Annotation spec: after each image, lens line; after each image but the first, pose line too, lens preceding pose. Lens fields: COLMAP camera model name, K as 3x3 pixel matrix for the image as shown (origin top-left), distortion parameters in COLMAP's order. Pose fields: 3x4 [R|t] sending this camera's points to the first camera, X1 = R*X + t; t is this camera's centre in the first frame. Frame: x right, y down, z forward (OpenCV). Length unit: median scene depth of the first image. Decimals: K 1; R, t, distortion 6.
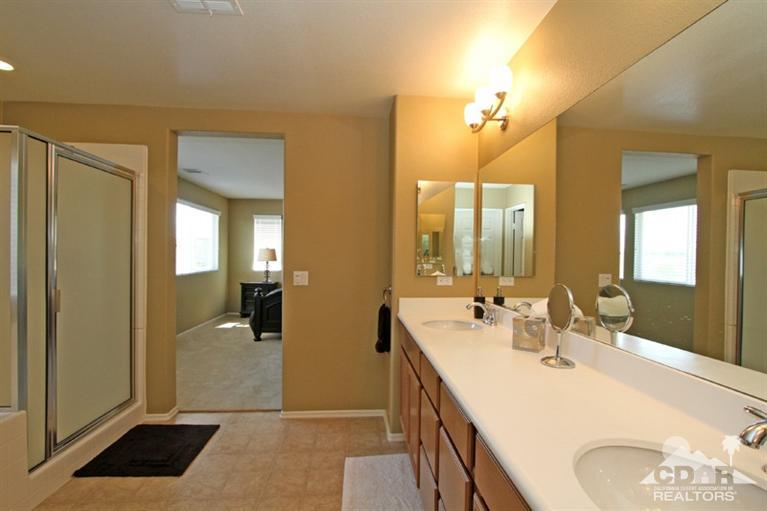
lens RADIAL K [[369.7, 0, 383.9], [0, 369.7, 258.7], [0, 0, 1]] dist [-0.015016, 0.003757]
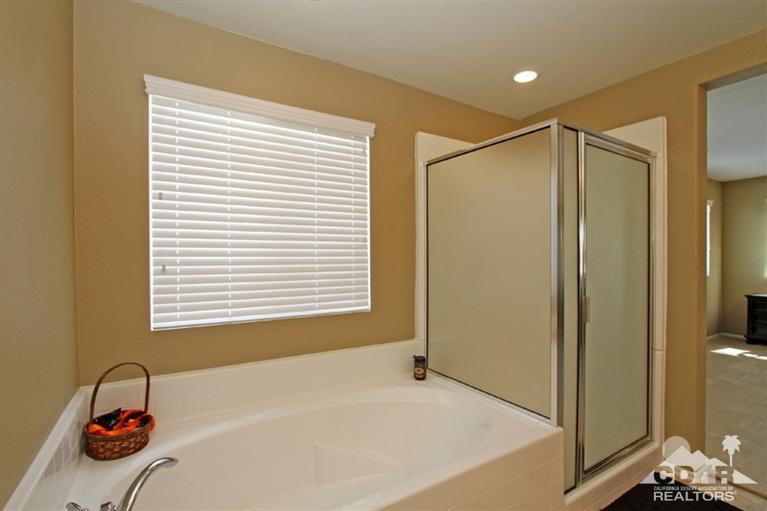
lens RADIAL K [[369.7, 0, 385.0], [0, 369.7, 257.5], [0, 0, 1]] dist [-0.015016, 0.003757]
pose [[0.465743, -0.013085, -0.884823, -0.246738], [0.002567, 0.999906, -0.013435, 0.001209], [0.884916, 0.003986, 0.465733, 0.118406]]
